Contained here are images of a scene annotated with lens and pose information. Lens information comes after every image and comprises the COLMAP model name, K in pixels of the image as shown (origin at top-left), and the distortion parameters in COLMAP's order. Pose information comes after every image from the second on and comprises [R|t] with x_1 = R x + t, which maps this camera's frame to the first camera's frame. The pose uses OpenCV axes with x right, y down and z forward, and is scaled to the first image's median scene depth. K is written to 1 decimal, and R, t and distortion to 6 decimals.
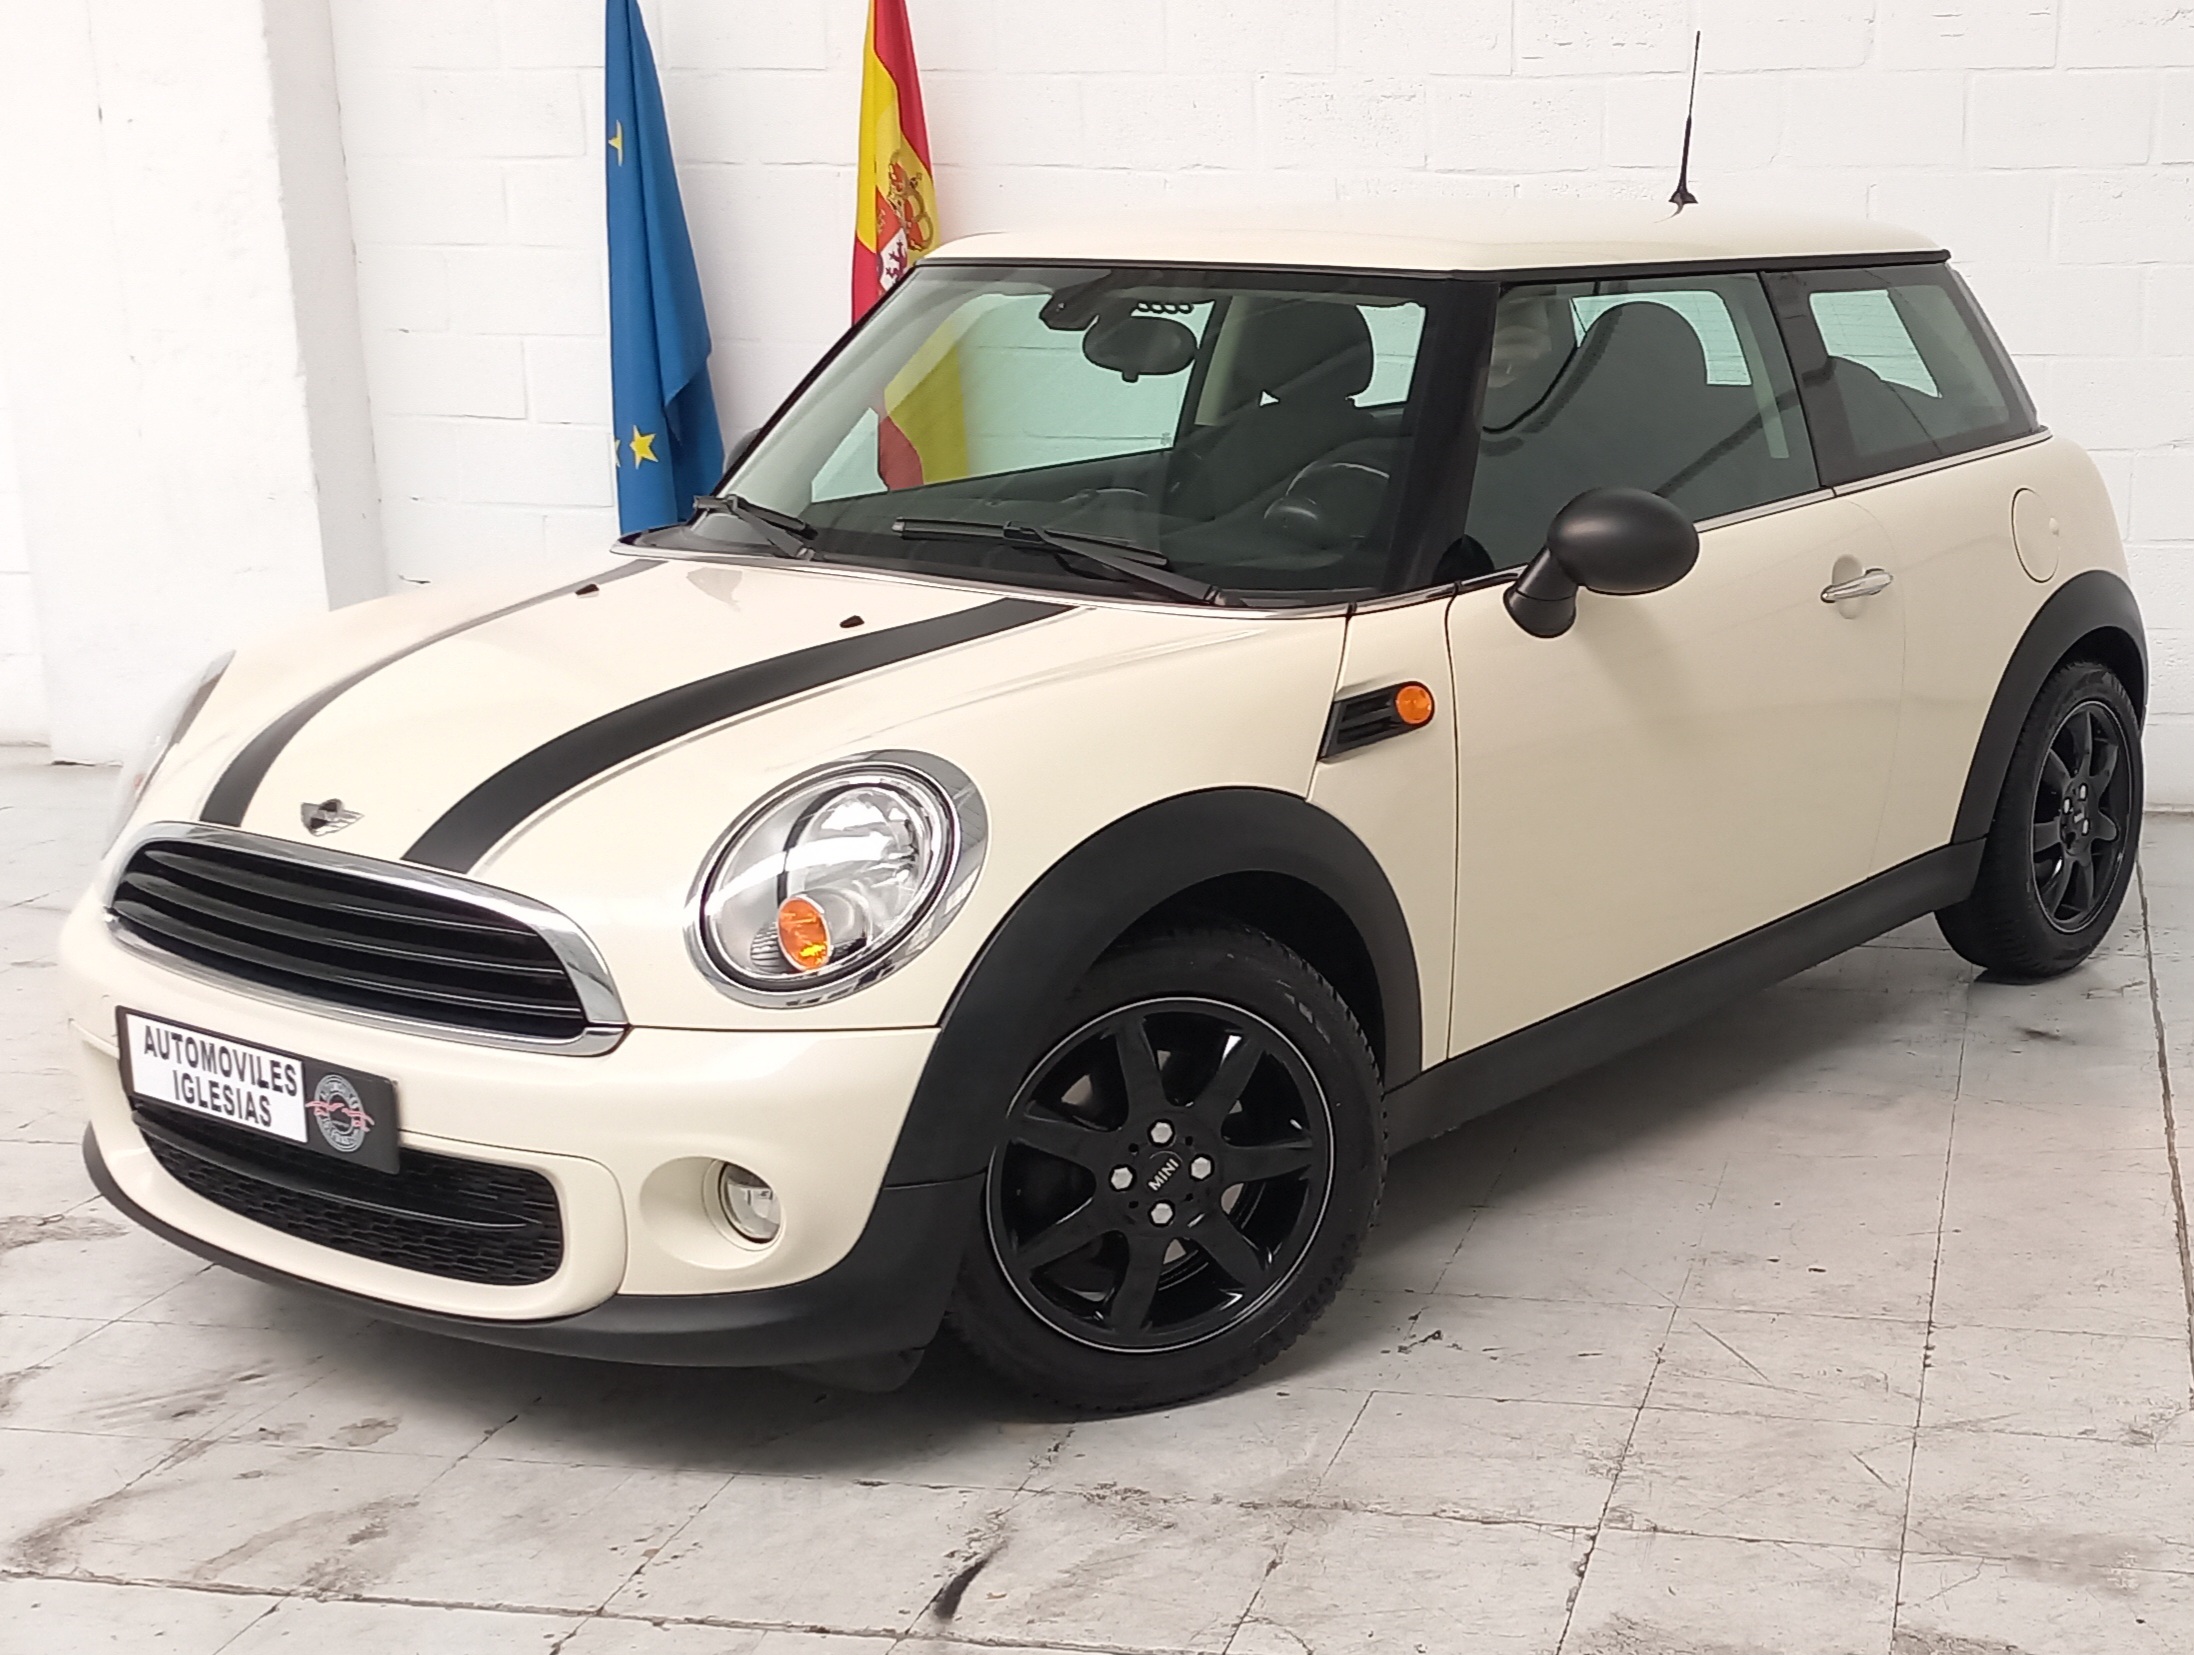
lens RADIAL K [[2728.9, 0, 1614.0], [0, 2728.9, 920.2], [0, 0, 1]] dist [0.133588, -0.186521]
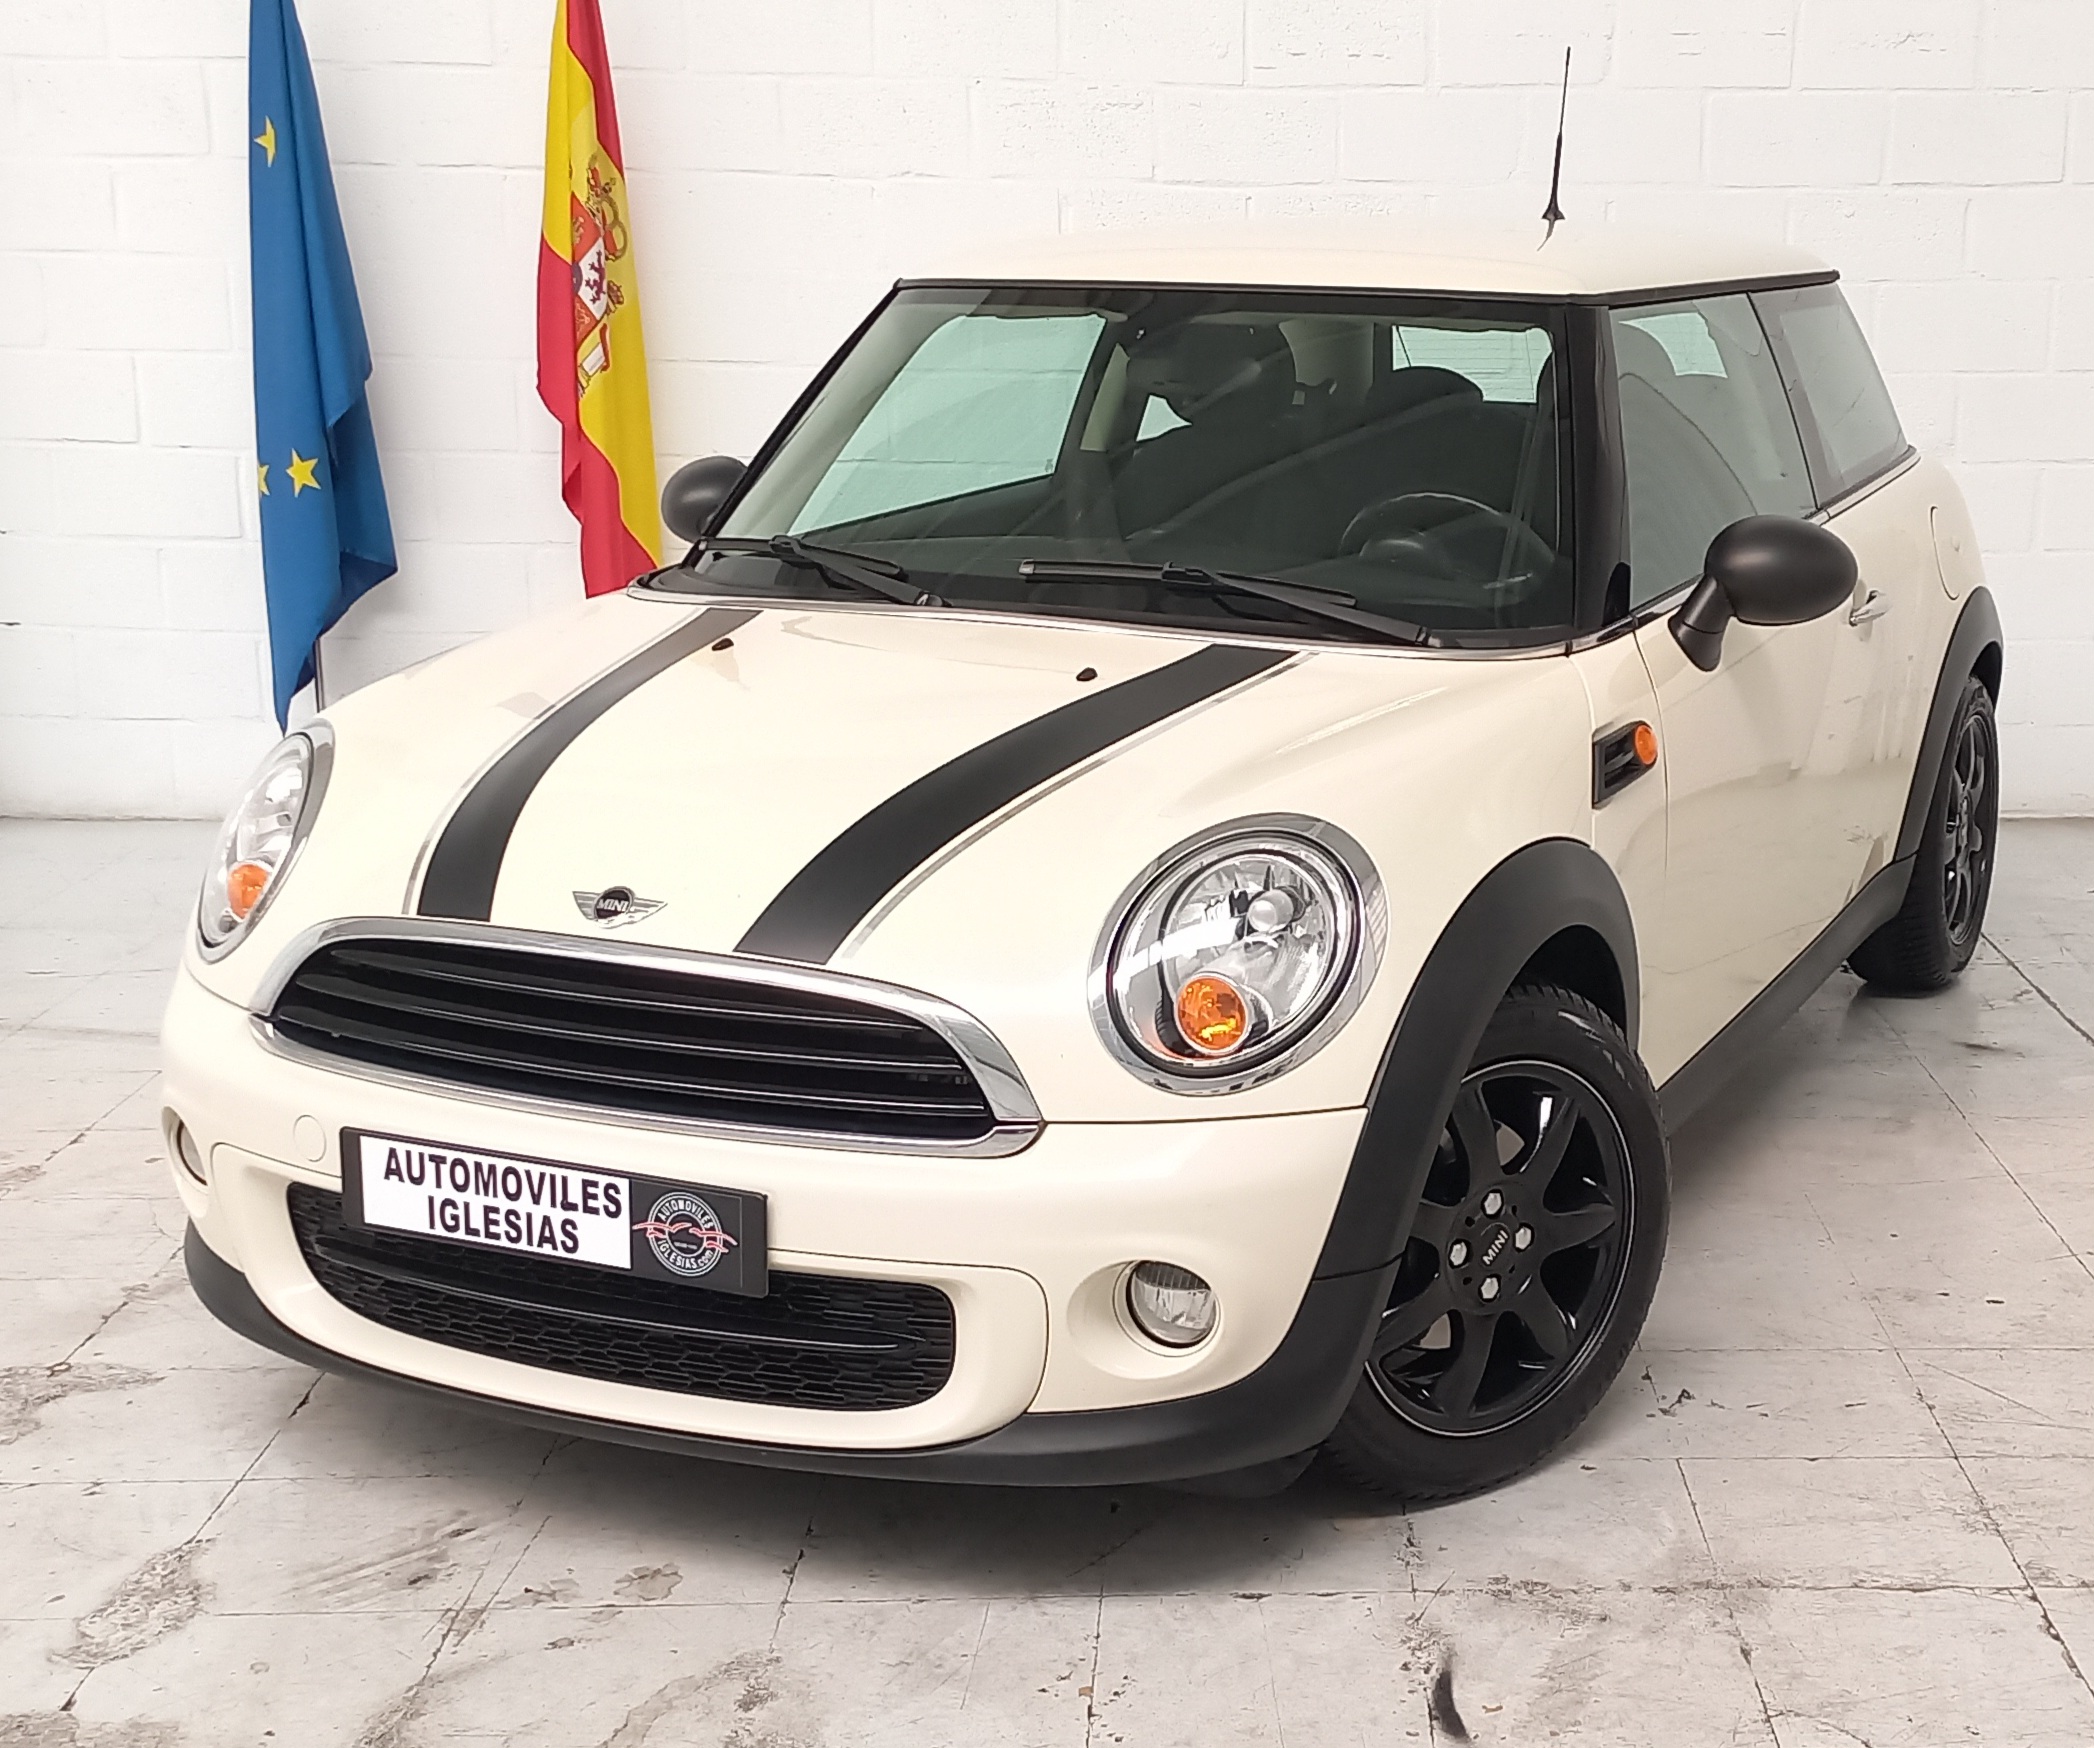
lens RADIAL K [[2724.2, 0, 1378.0], [0, 2724.2, 923.7], [0, 0, 1]] dist [0.130613, -0.191382]
pose [[0.981896, -0.038743, 0.185414, -0.380147], [0.038691, 0.999244, 0.003904, -0.025160], [-0.185425, 0.003341, 0.982653, 0.075316]]
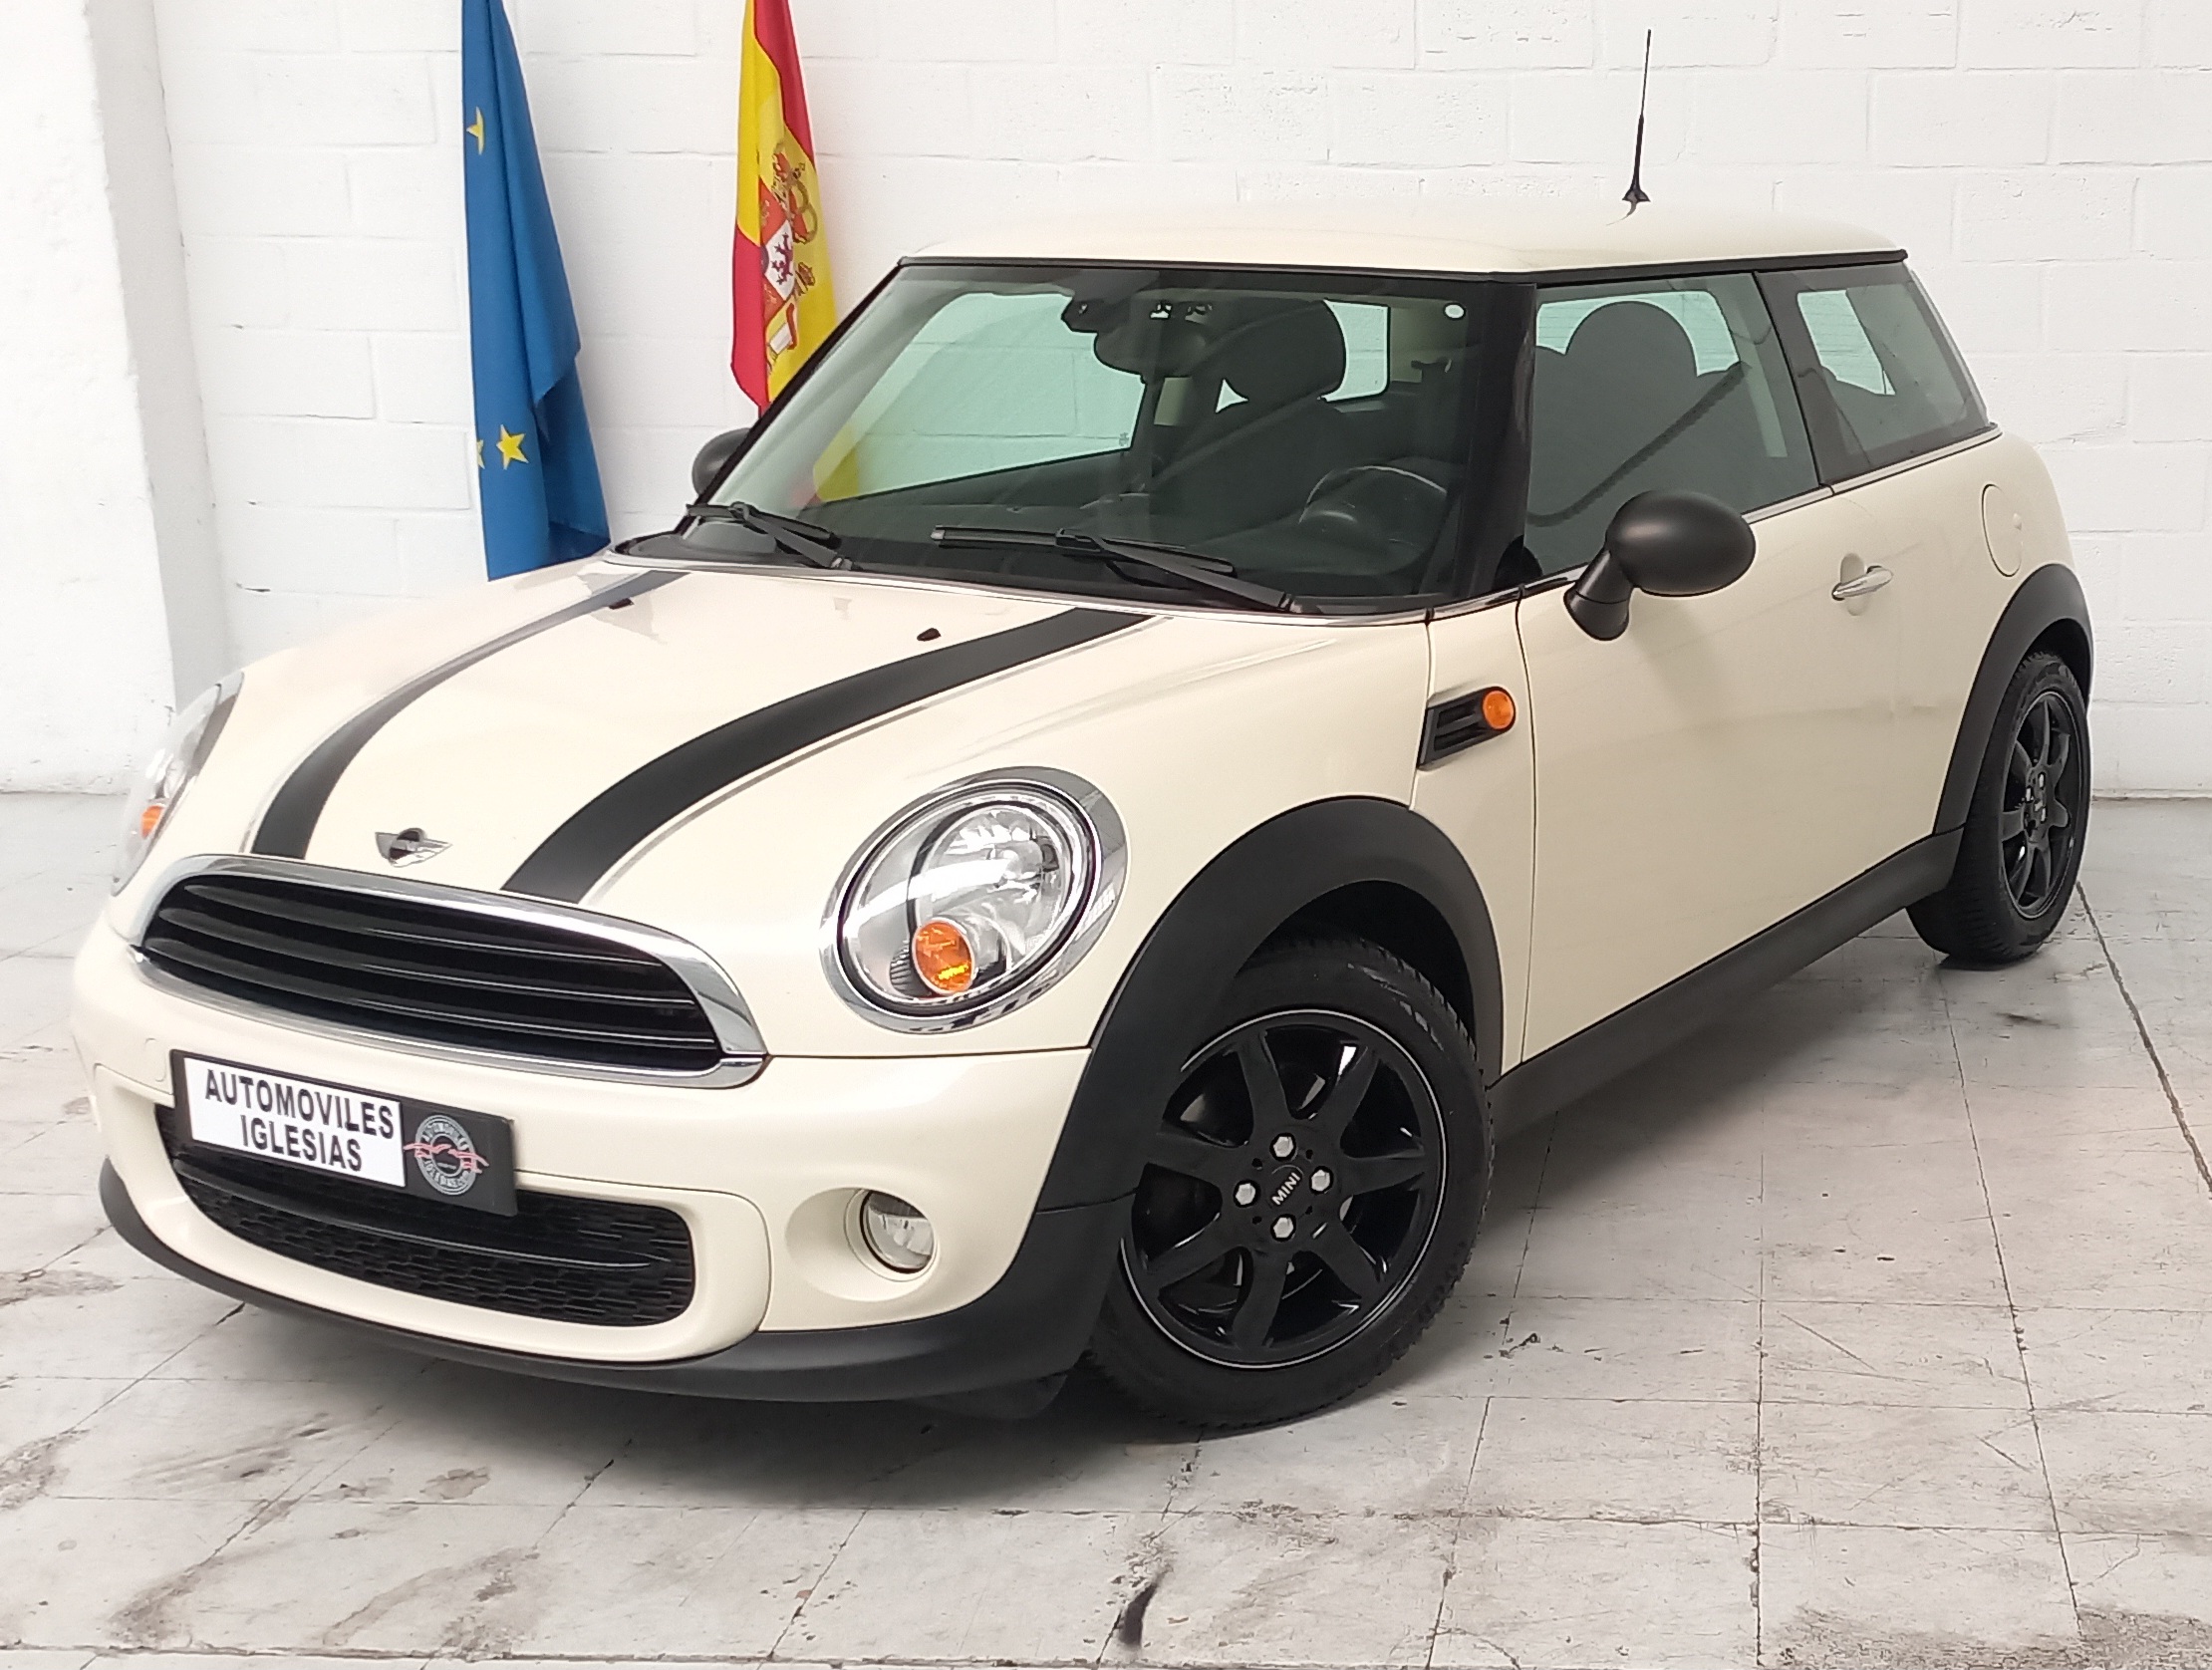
lens RADIAL K [[2714.7, 0, 1654.7], [0, 2714.7, 936.8], [0, 0, 1]] dist [0.131947, -0.189324]
pose [[0.993873, -0.025061, 0.107649, -0.137059], [0.023872, 0.999639, 0.012320, -0.007406], [-0.107919, -0.009675, 0.994113, 0.005490]]
